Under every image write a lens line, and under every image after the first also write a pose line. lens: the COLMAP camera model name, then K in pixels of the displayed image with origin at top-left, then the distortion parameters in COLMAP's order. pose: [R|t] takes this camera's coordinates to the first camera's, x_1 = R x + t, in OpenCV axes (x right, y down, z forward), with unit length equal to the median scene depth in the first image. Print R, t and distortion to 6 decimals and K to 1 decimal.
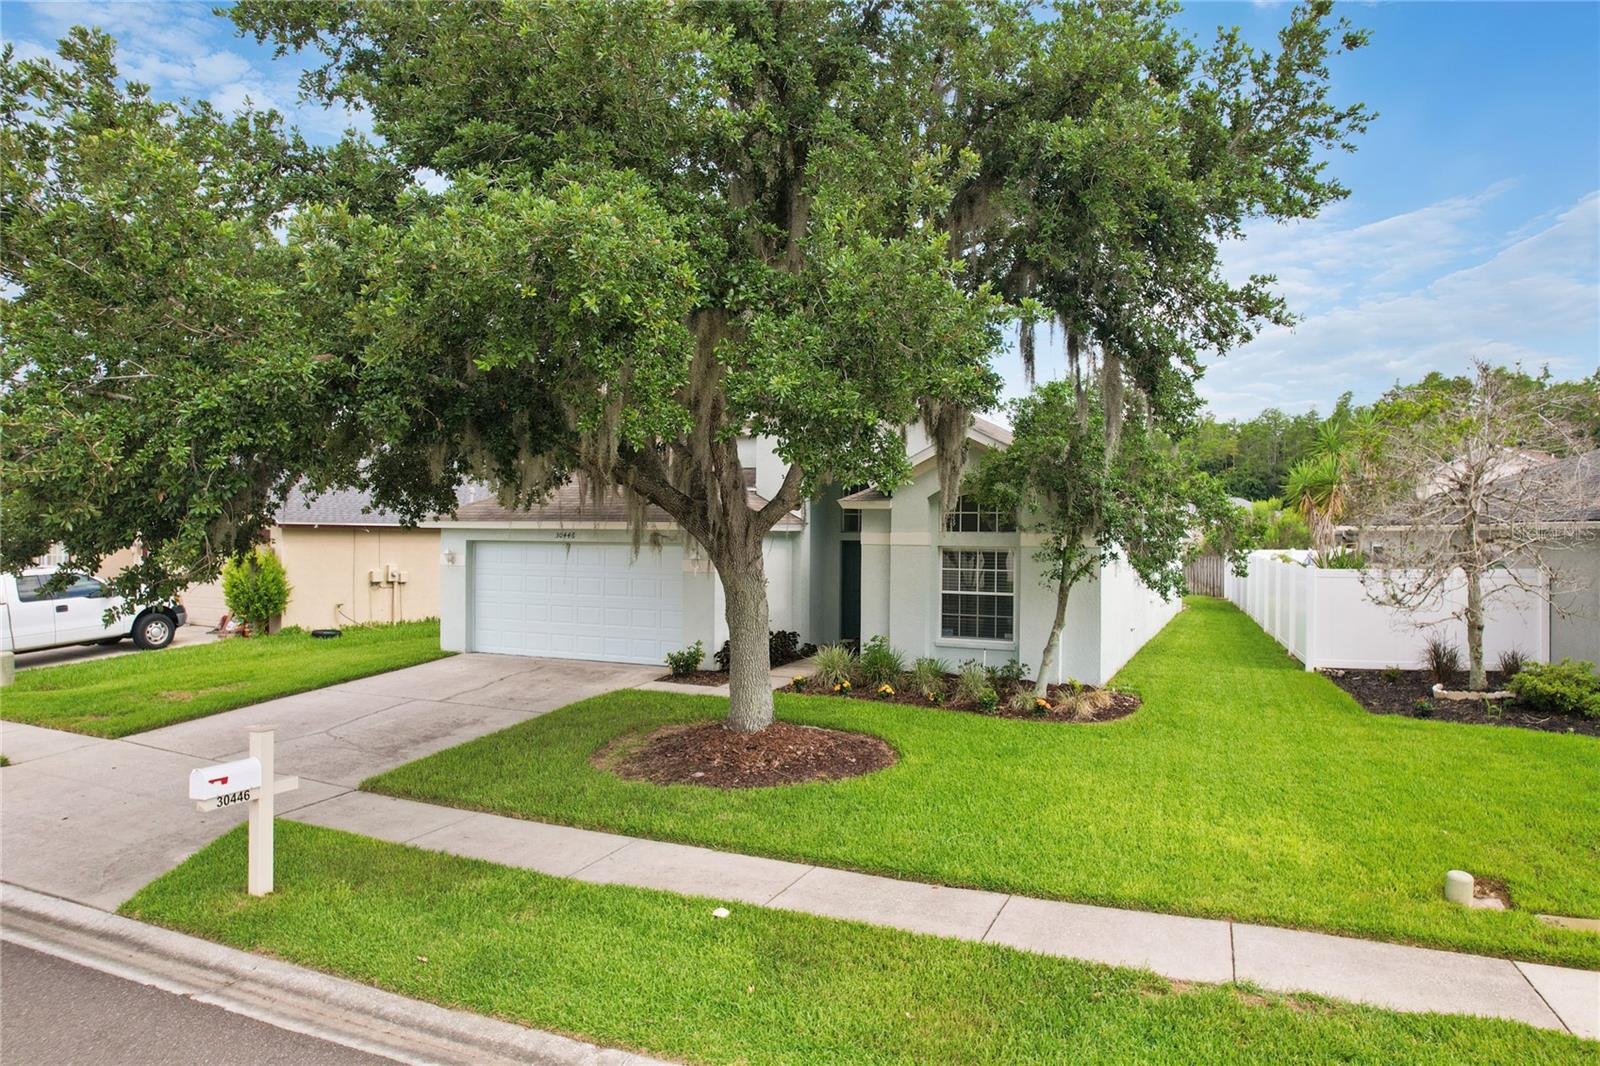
lens RADIAL K [[1018.5, 0, 800.5], [0, 1018.5, 541.0], [0, 0, 1]] dist [-0.074536, 0.066276]
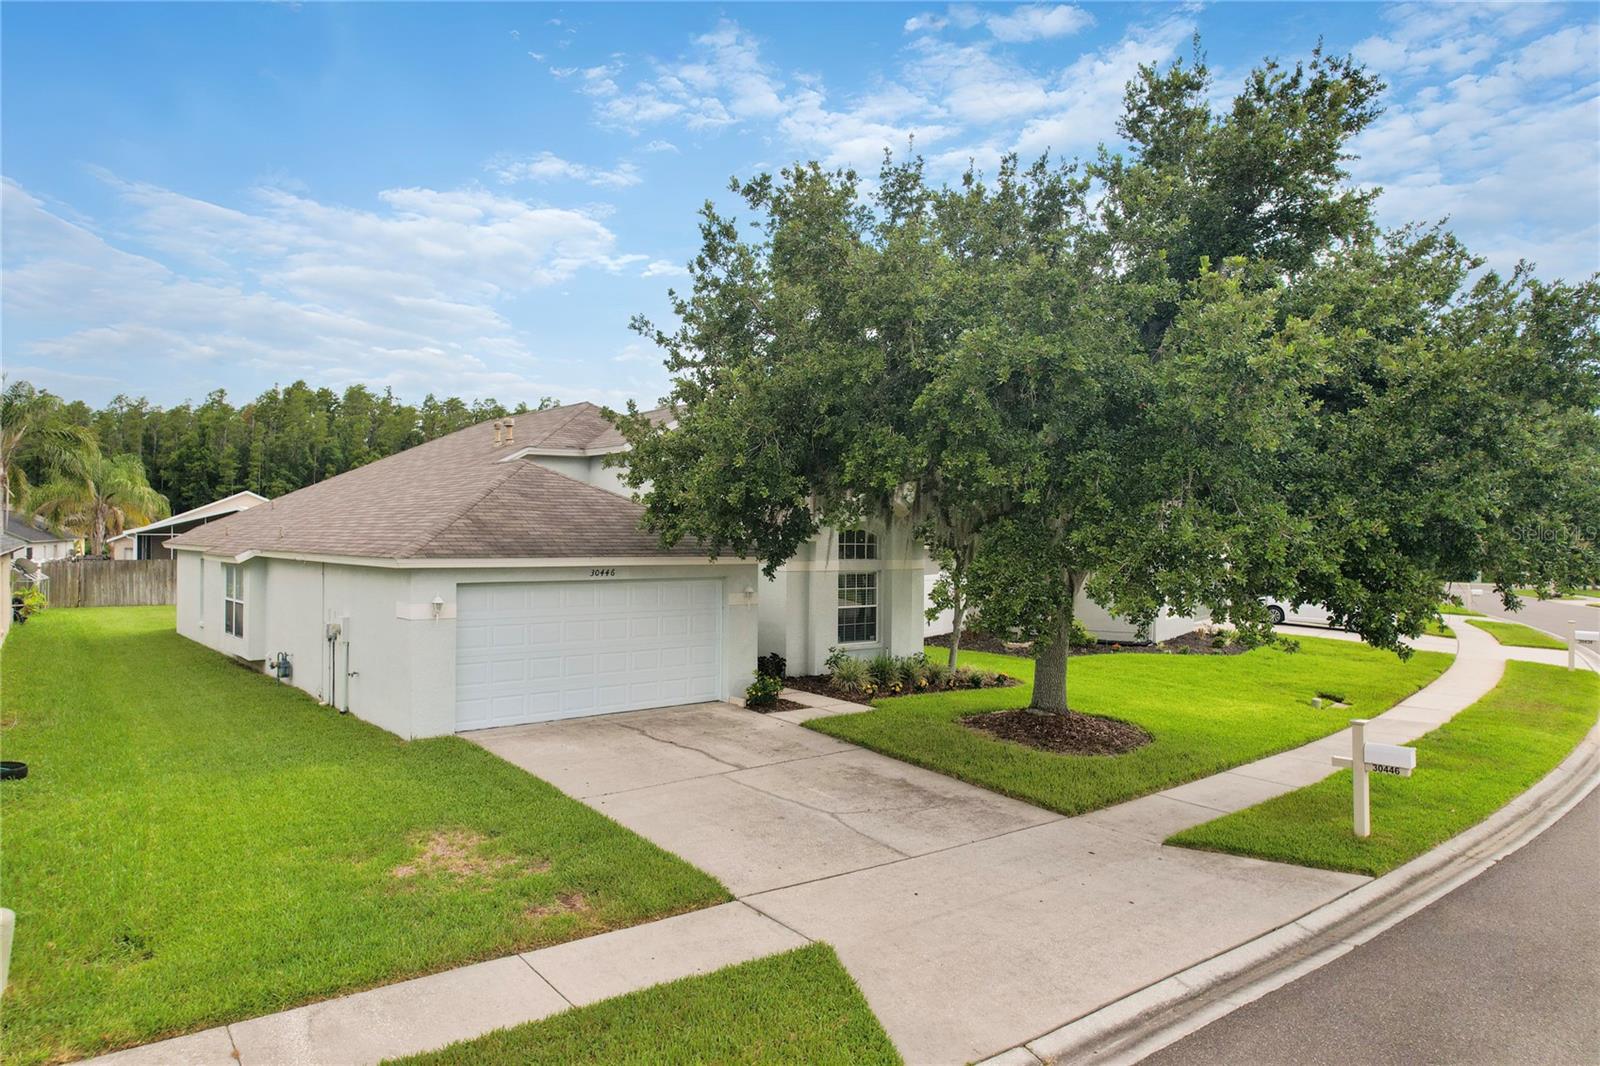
lens RADIAL K [[1018.5, 0, 800.5], [0, 1018.5, 541.0], [0, 0, 1]] dist [-0.074536, 0.066276]
pose [[0.431716, -0.014627, 0.901891, -1.579773], [0.010156, 0.999884, 0.011354, -0.072884], [-0.901952, 0.004258, 0.431815, 0.793575]]
